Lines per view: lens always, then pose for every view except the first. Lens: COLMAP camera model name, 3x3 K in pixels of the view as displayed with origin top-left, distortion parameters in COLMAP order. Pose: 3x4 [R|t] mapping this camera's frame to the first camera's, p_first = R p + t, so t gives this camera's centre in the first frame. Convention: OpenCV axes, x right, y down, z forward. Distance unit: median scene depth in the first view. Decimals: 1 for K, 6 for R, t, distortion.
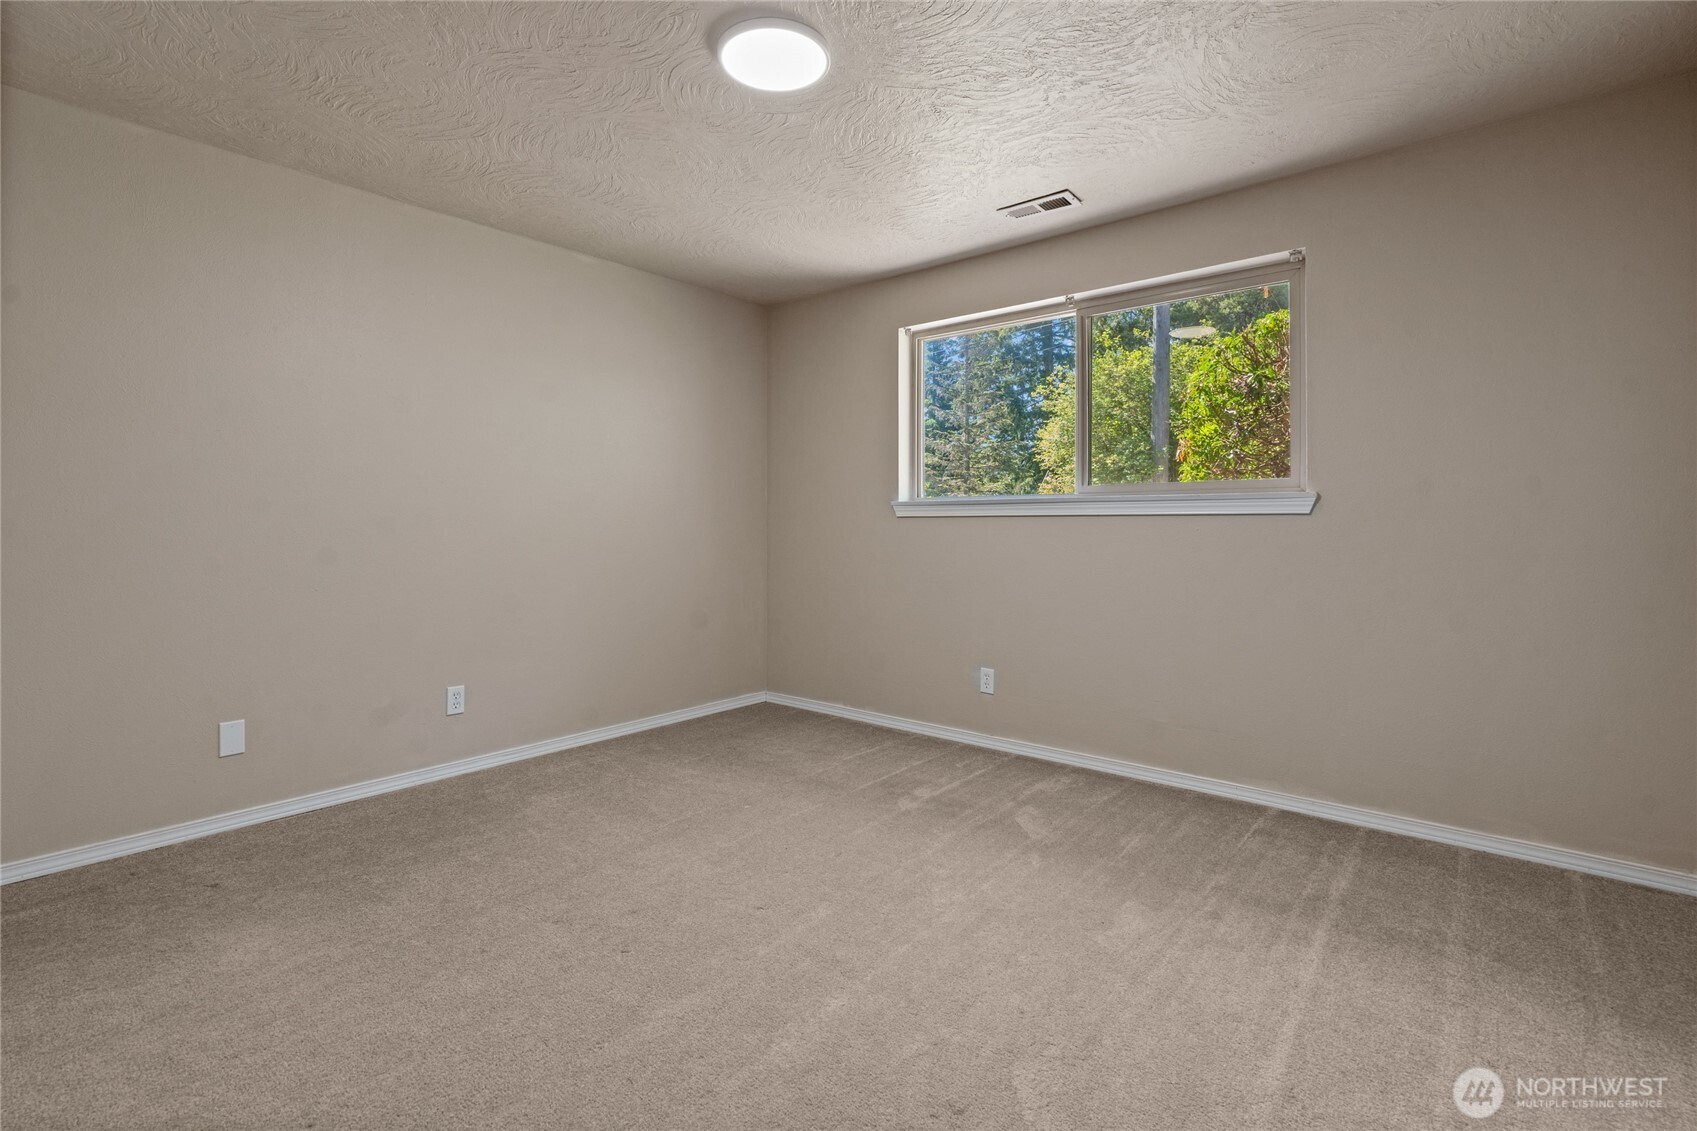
lens RADIAL K [[771.6, 0, 867.2], [0, 771.6, 535.7], [0, 0, 1]] dist [-0.003552, 0.000979]
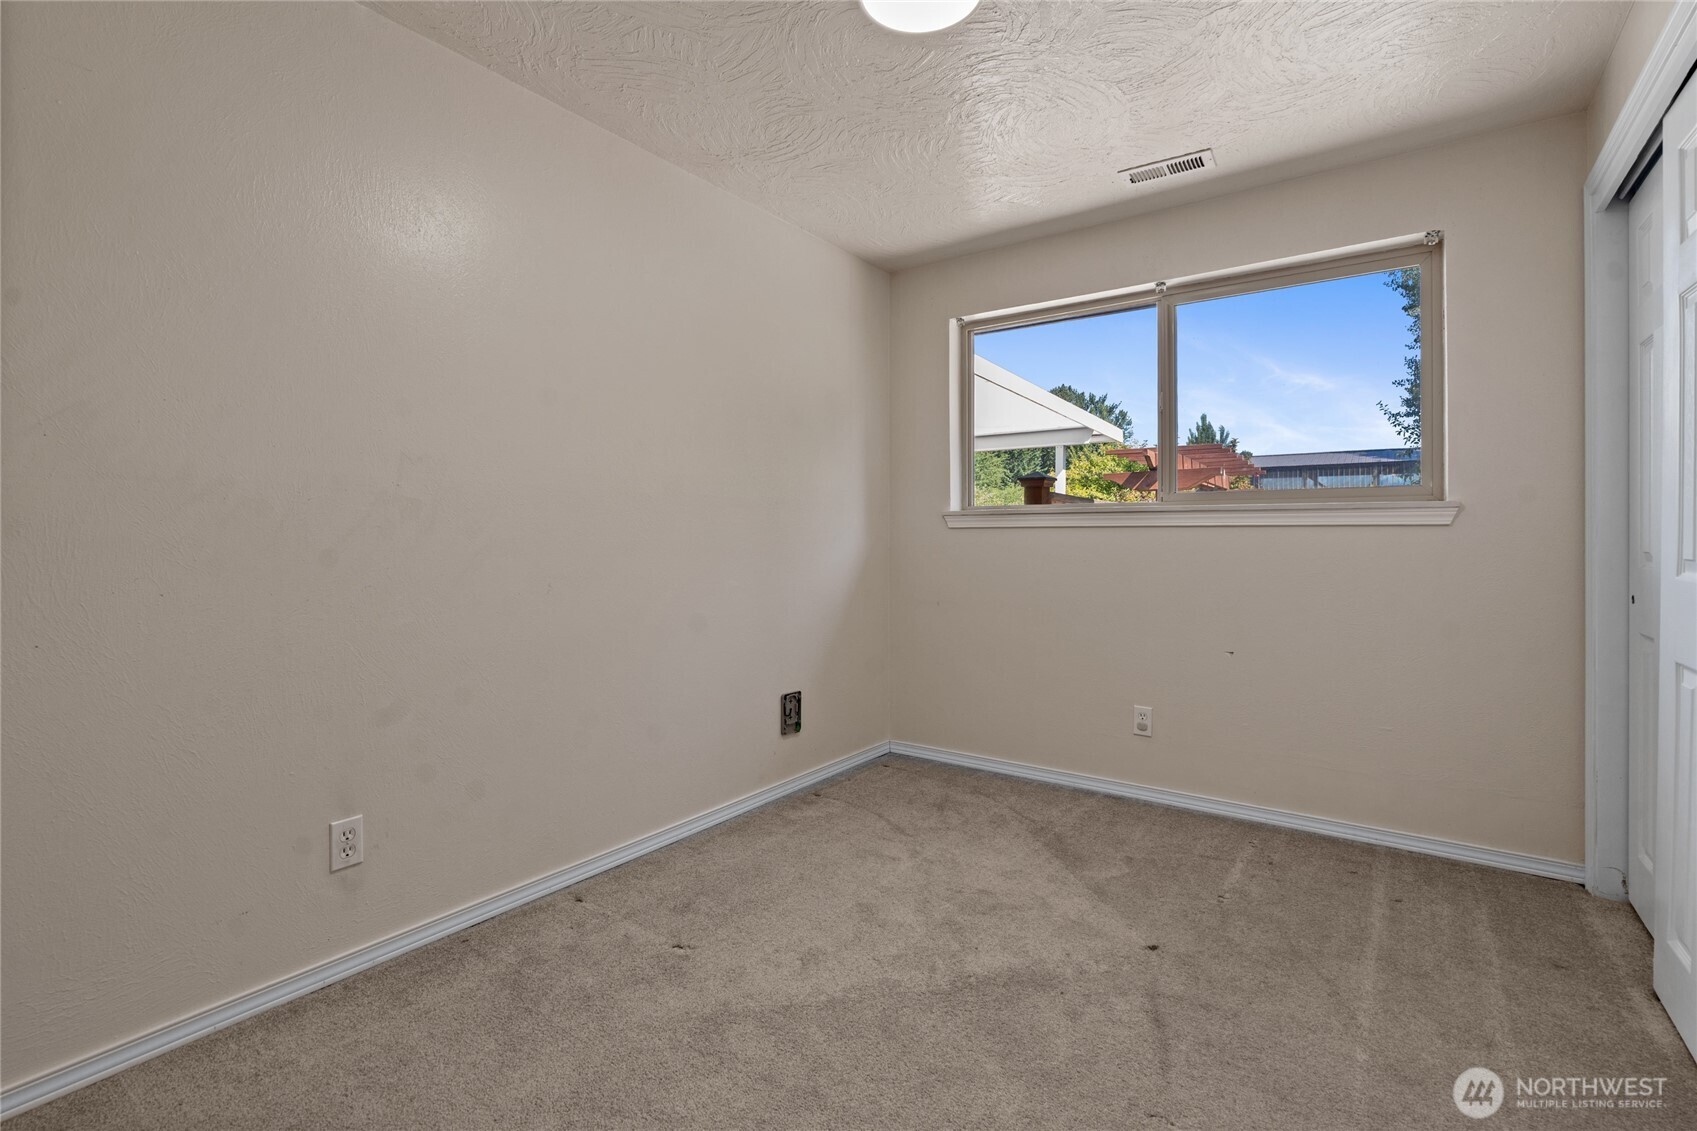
lens RADIAL K [[771.6, 0, 853.3], [0, 771.6, 561.8], [0, 0, 1]] dist [-0.003552, 0.000979]
pose [[0.997607, -0.000367, 0.069138, -0.187994], [-0.000952, 0.999818, 0.019035, -0.002068], [-0.069132, -0.019056, 0.997425, 0.153822]]
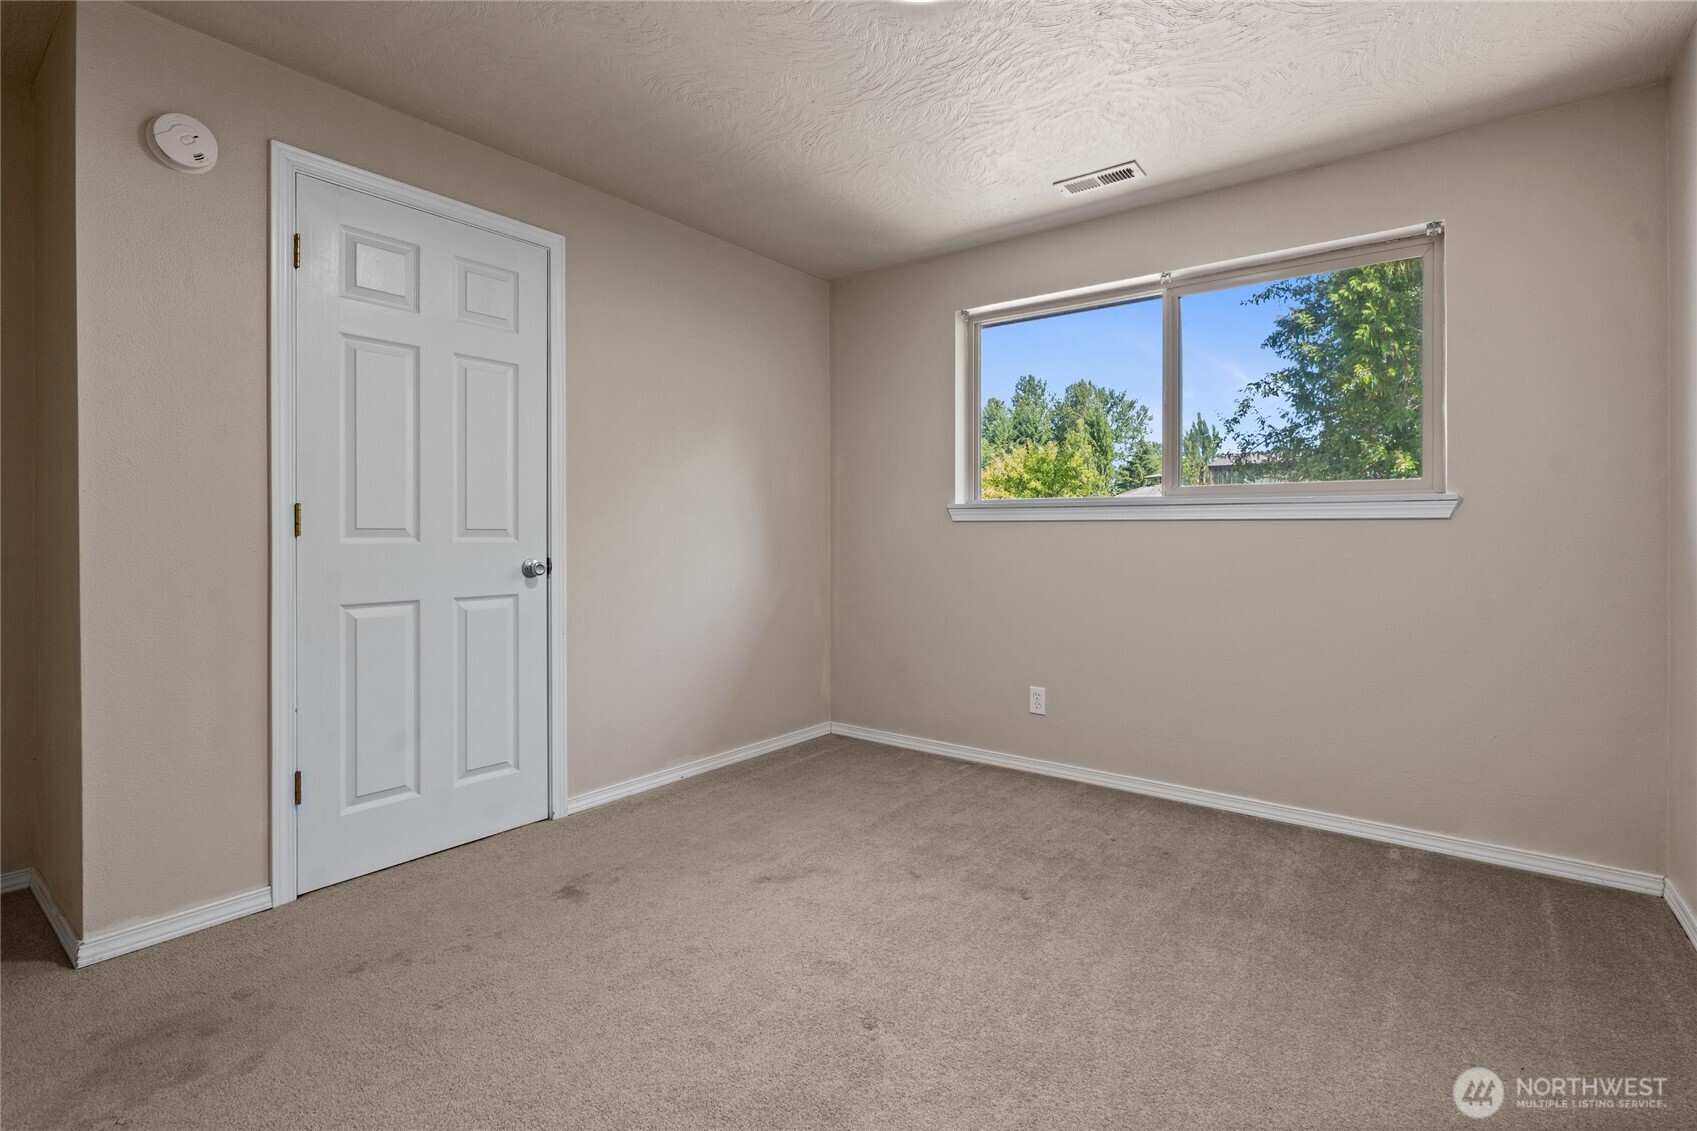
lens RADIAL K [[771.6, 0, 838.9], [0, 771.6, 554.0], [0, 0, 1]] dist [-0.003552, 0.000979]
pose [[0.999078, -0.000678, 0.042932, -0.121725], [-0.000050, 0.999856, 0.016959, -0.001458], [-0.042938, -0.016946, 0.998934, 0.099283]]
